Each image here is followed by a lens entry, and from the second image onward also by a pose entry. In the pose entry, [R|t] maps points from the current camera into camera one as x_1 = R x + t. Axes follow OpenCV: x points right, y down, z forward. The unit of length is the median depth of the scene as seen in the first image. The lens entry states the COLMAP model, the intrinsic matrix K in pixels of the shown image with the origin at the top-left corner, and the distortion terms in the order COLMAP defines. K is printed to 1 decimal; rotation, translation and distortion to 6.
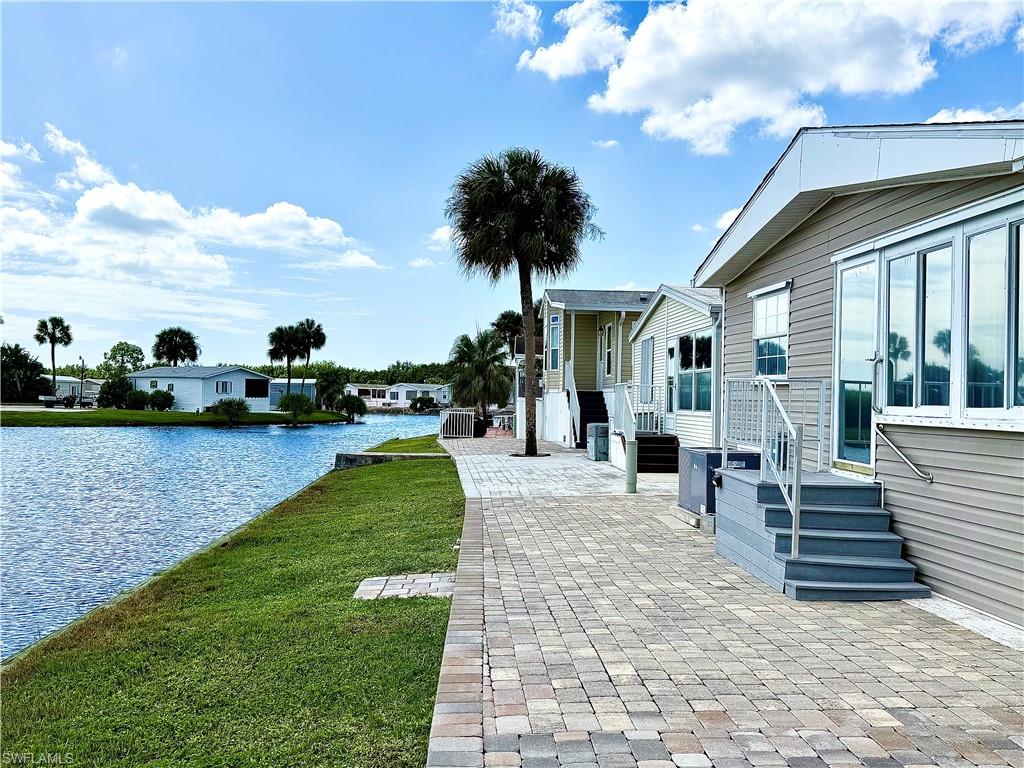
lens RADIAL K [[980.9, 0, 512.0], [0, 980.9, 384.0], [0, 0, 1]] dist [0.107022, -0.207668]
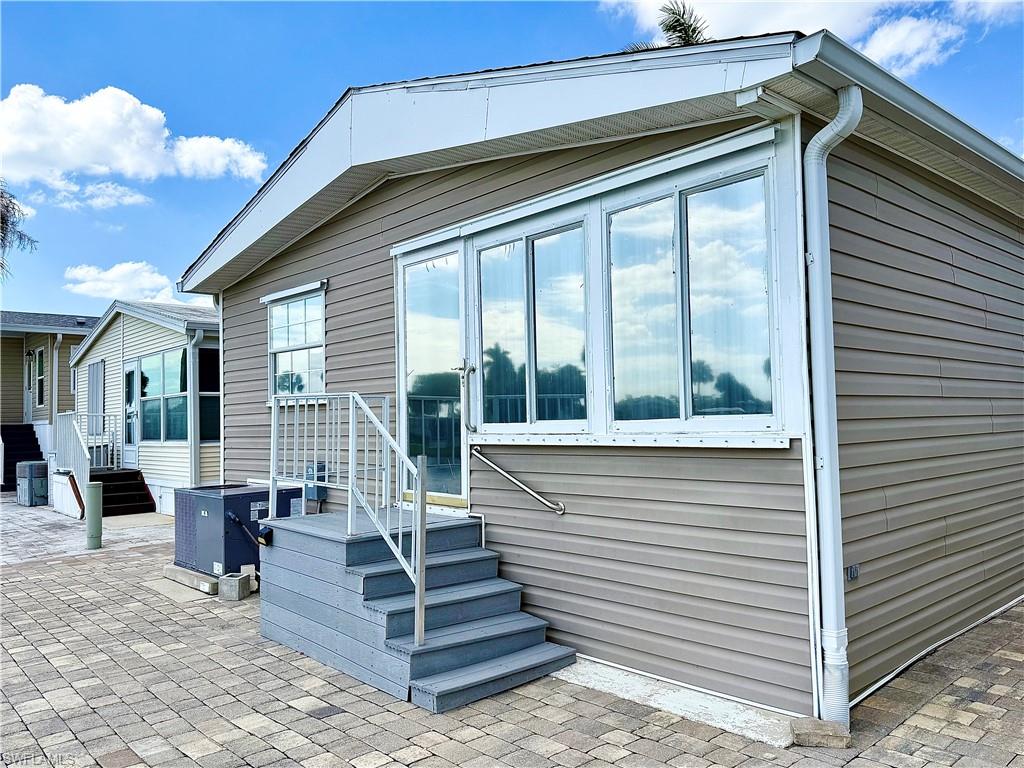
lens RADIAL K [[731.6, 0, 503.3], [0, 731.6, 389.3], [0, 0, 1]] dist [0.091449, -0.154076]
pose [[0.776755, -0.008977, 0.629739, 0.002994], [0.029187, 0.999337, -0.021755, 0.006394], [-0.629126, 0.035278, 0.776502, 0.437274]]
